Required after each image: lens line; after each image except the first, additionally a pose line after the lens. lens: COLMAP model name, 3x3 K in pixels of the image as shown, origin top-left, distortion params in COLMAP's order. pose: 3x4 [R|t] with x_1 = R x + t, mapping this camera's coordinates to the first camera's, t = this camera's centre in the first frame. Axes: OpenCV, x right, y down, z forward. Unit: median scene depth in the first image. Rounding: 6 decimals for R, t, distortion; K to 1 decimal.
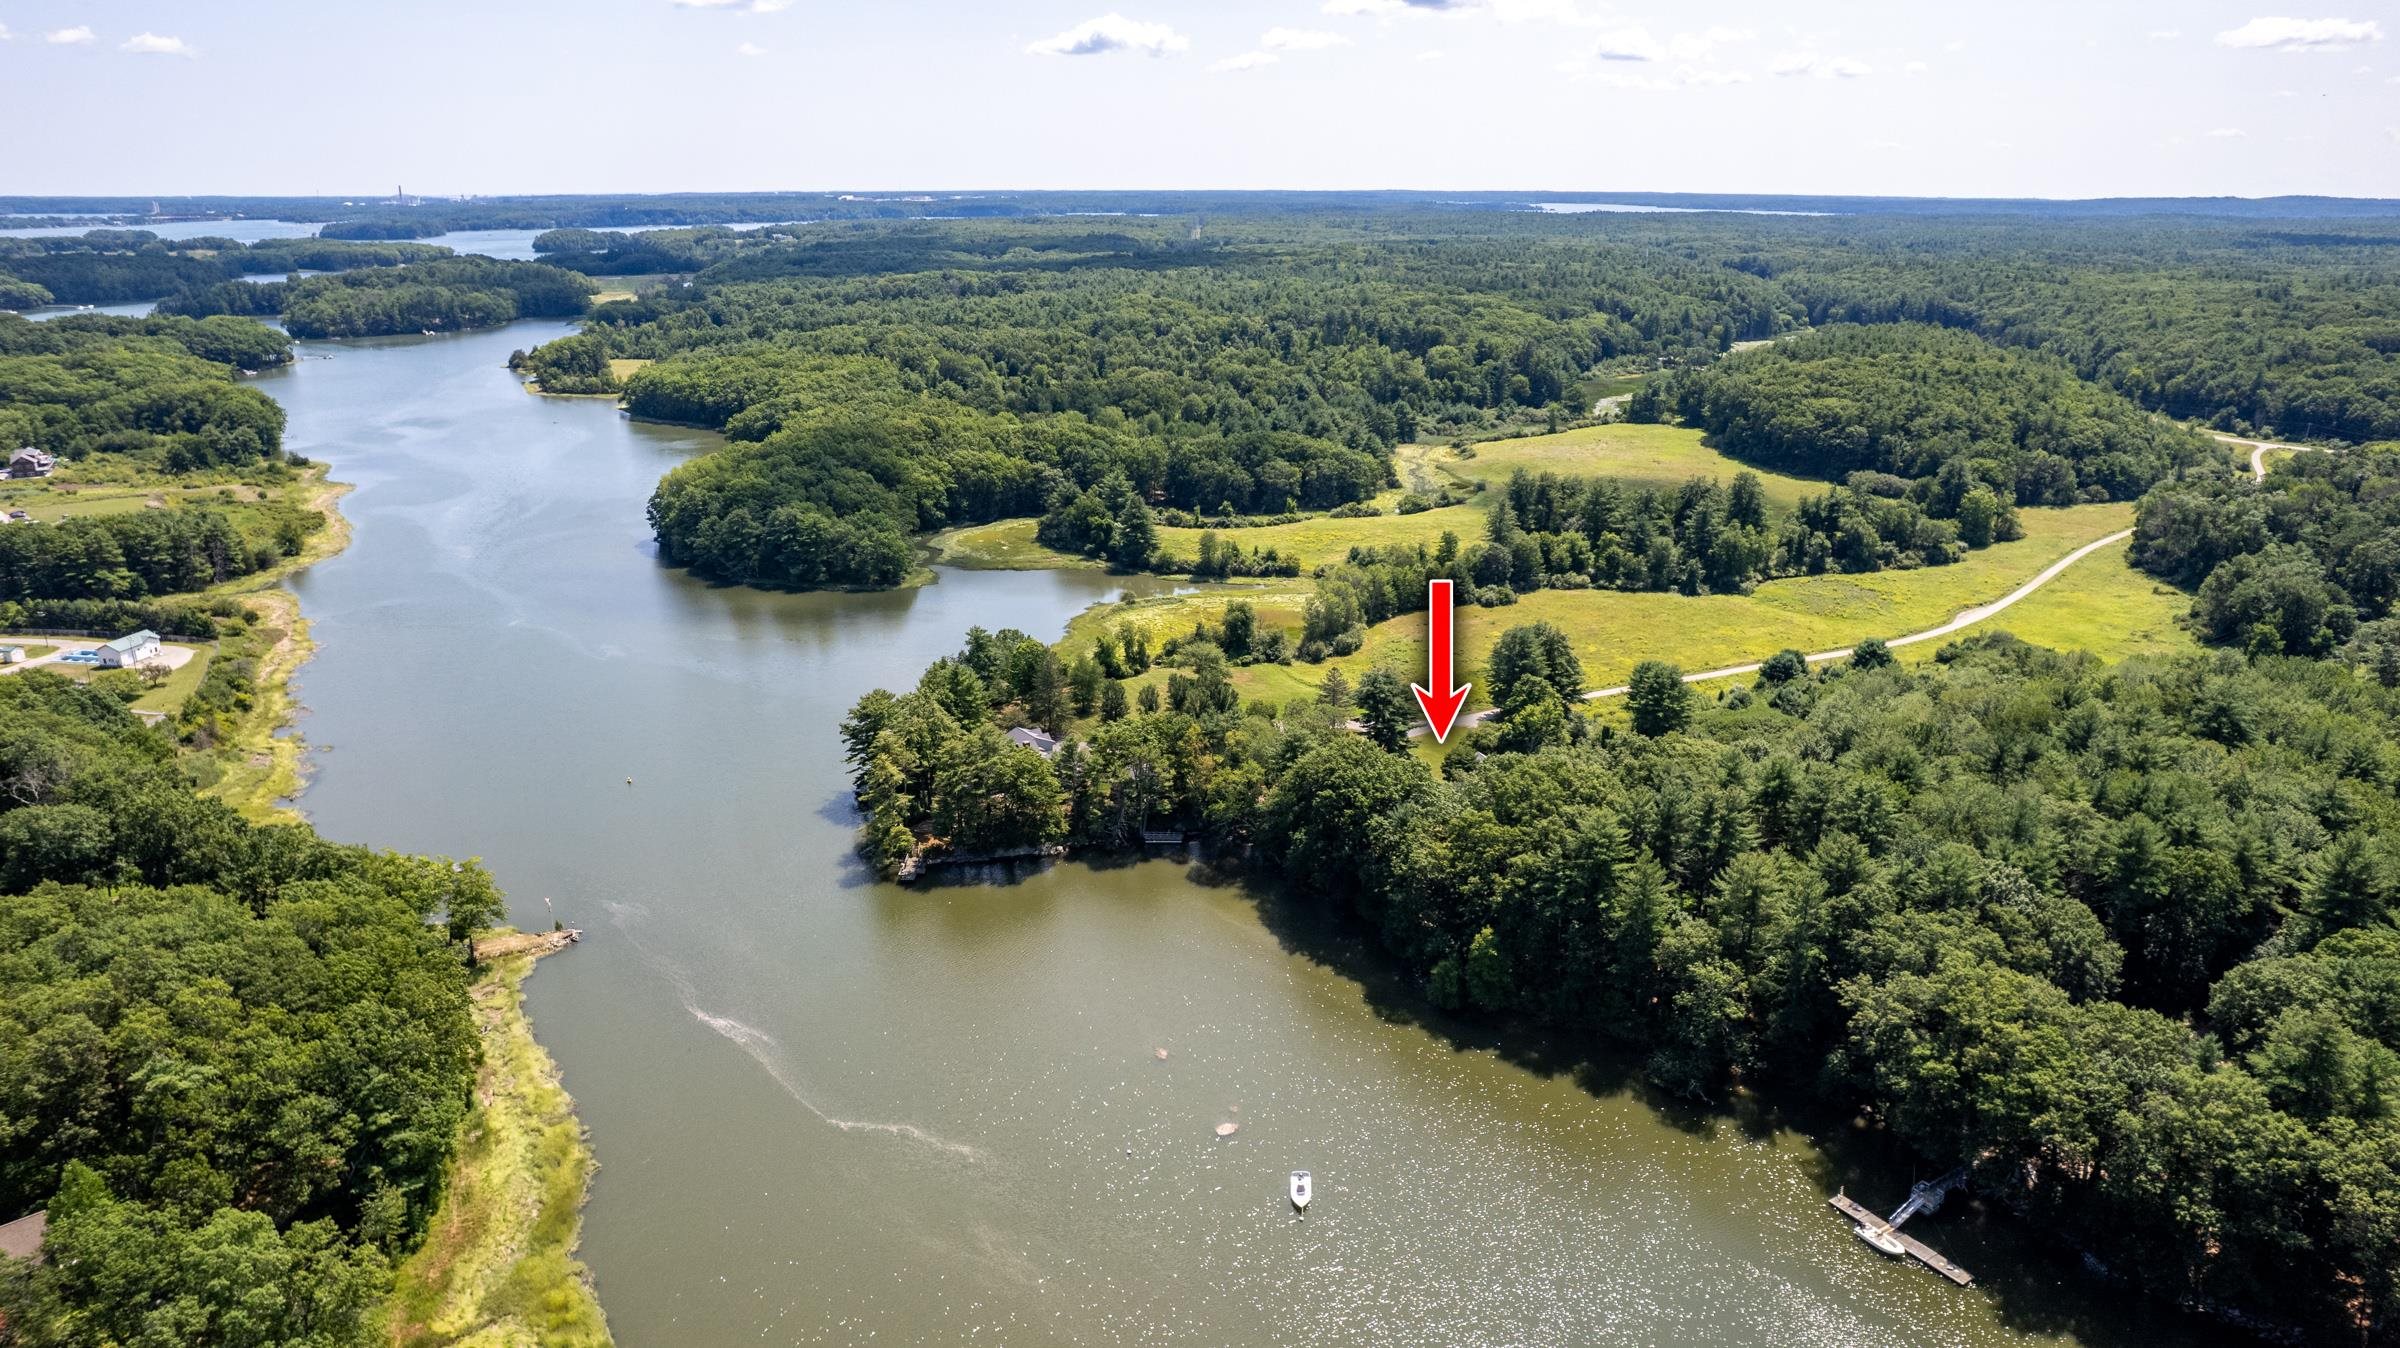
lens RADIAL K [[1540.5, 0, 1200.0], [0, 1540.5, 674.0], [0, 0, 1]] dist [-0.070435, 0.062791]
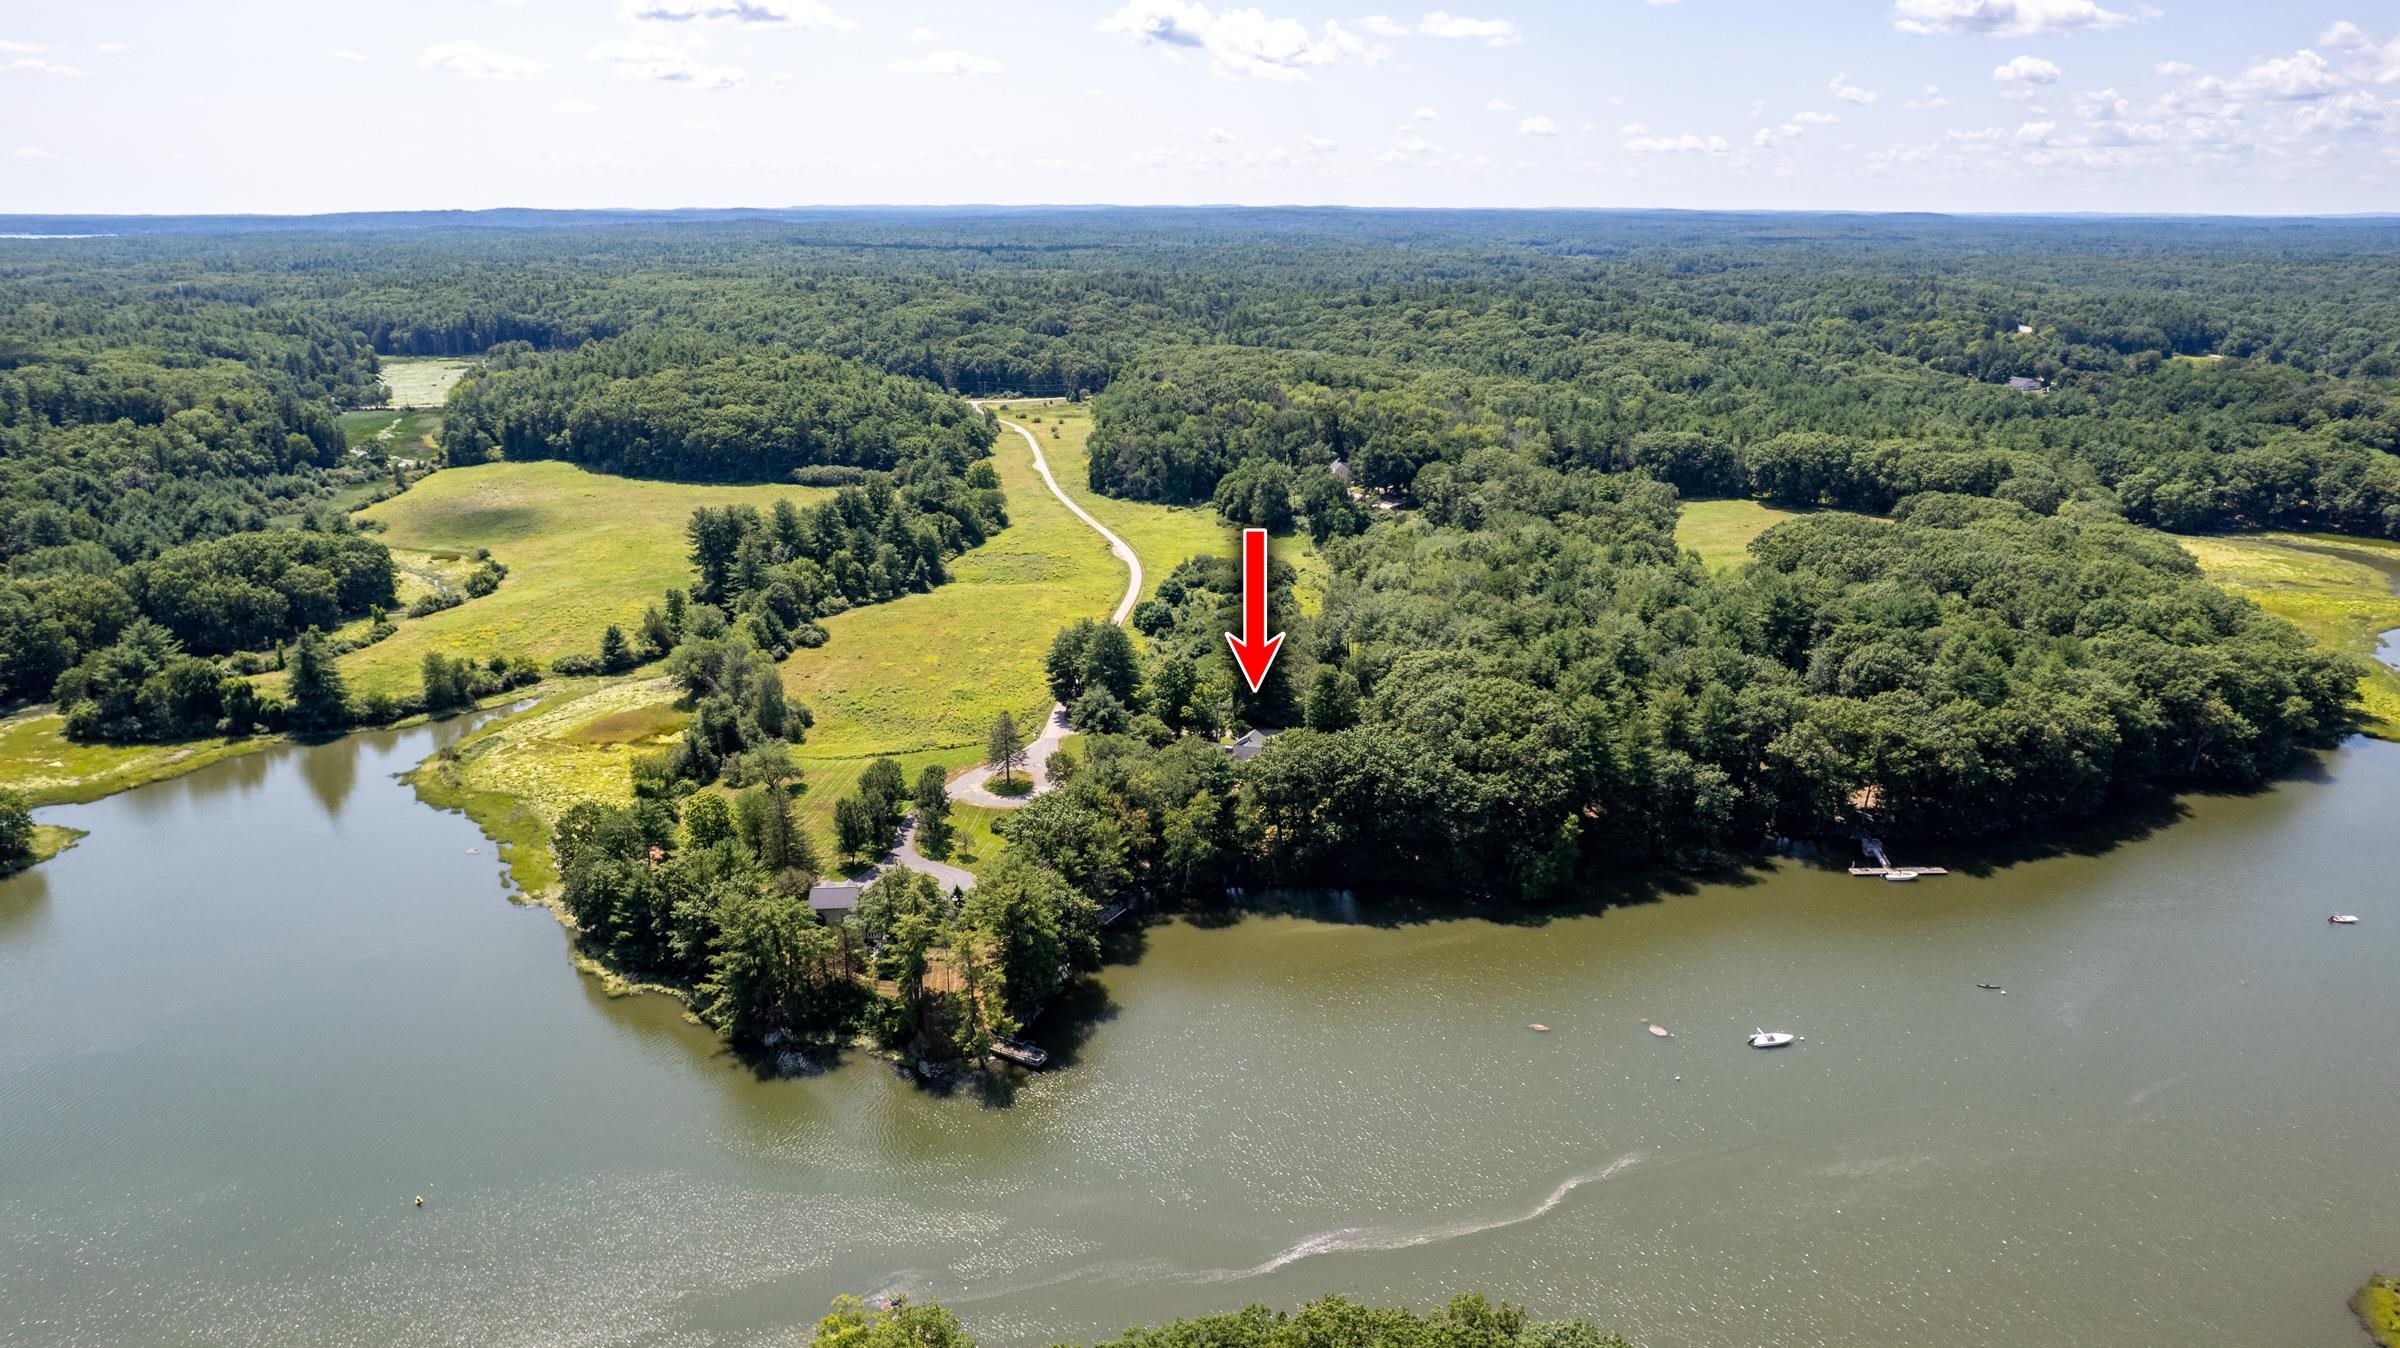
lens RADIAL K [[1540.5, 0, 1200.0], [0, 1540.5, 674.0], [0, 0, 1]] dist [-0.070435, 0.062791]
pose [[0.510966, -0.255097, 0.820877, -0.455320], [0.262609, 0.955622, 0.133505, -0.088323], [-0.818505, 0.147353, 0.555281, 0.272161]]
